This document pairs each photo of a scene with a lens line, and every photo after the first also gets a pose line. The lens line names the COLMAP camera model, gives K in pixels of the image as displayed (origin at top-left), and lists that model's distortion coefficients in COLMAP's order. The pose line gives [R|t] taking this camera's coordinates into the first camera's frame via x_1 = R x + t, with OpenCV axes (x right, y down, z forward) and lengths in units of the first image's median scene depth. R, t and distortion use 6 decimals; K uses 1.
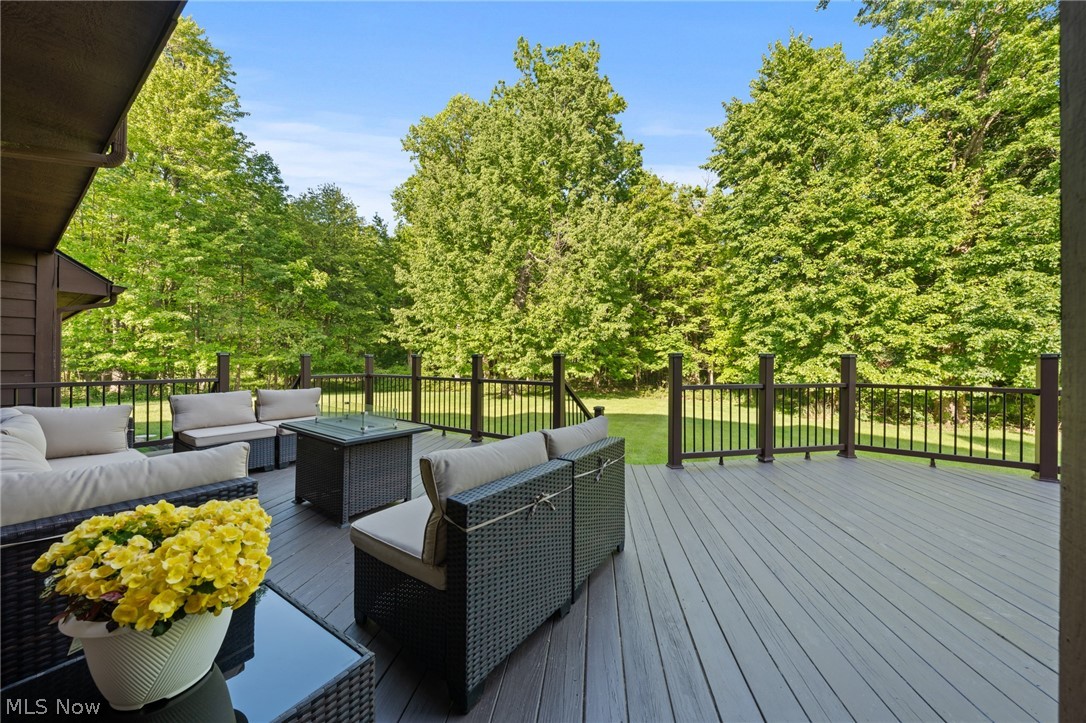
lens RADIAL K [[366.8, 0, 546.1], [0, 366.8, 359.7], [0, 0, 1]] dist [-0.006108, -0.000229]
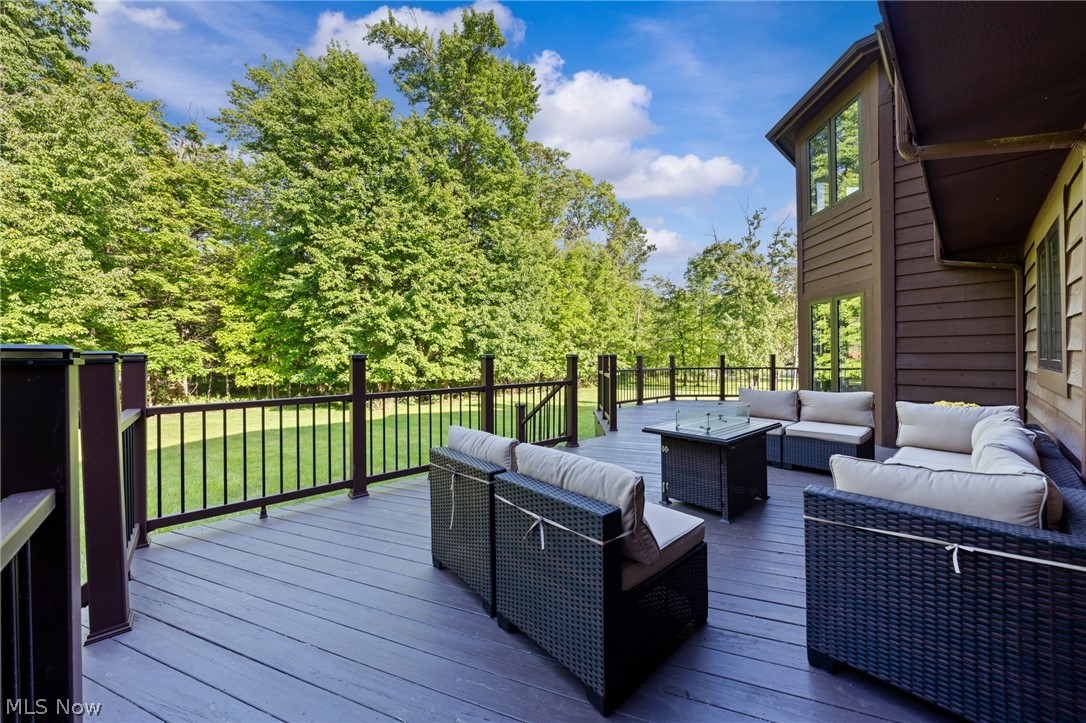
lens RADIAL K [[387.7, 0, 541.0], [0, 387.7, 356.9], [0, 0, 1]] dist [0.001548, 0.000113]
pose [[0.229343, -0.006859, 0.973322, -0.343020], [0.008398, 0.999952, 0.005067, -0.003215], [-0.973310, 0.007012, 0.229389, 0.255585]]
